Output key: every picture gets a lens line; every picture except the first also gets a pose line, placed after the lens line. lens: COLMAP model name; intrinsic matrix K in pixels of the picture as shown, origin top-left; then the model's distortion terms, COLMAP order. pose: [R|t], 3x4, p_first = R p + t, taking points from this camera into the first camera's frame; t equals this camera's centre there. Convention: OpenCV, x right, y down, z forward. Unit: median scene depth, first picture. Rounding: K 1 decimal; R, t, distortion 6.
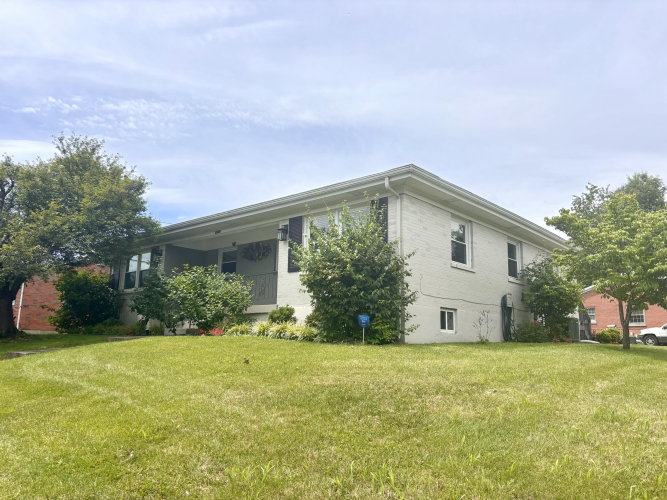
lens RADIAL K [[500.9, 0, 339.4], [0, 500.9, 248.8], [0, 0, 1]] dist [0.033623, -0.012037]
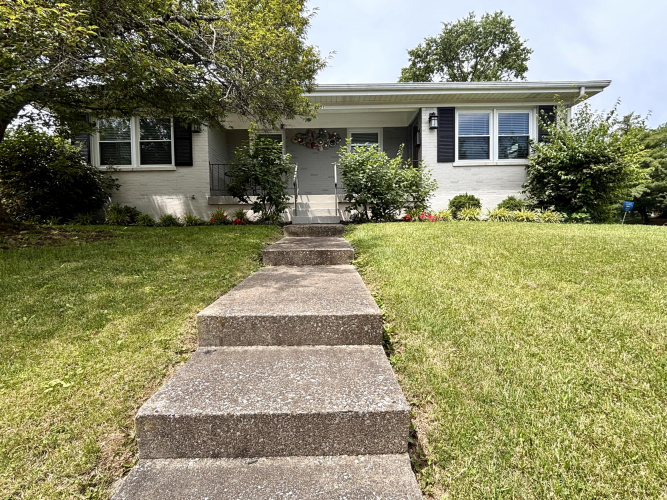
lens RADIAL K [[334.1, 0, 328.0], [0, 334.1, 246.1], [0, 0, 1]] dist [-0.005668, -0.004371]
pose [[0.732113, -0.055731, 0.678900, -0.857952], [-0.083626, 0.981755, 0.170774, 0.136193], [-0.676031, -0.181799, 0.714095, 0.743659]]
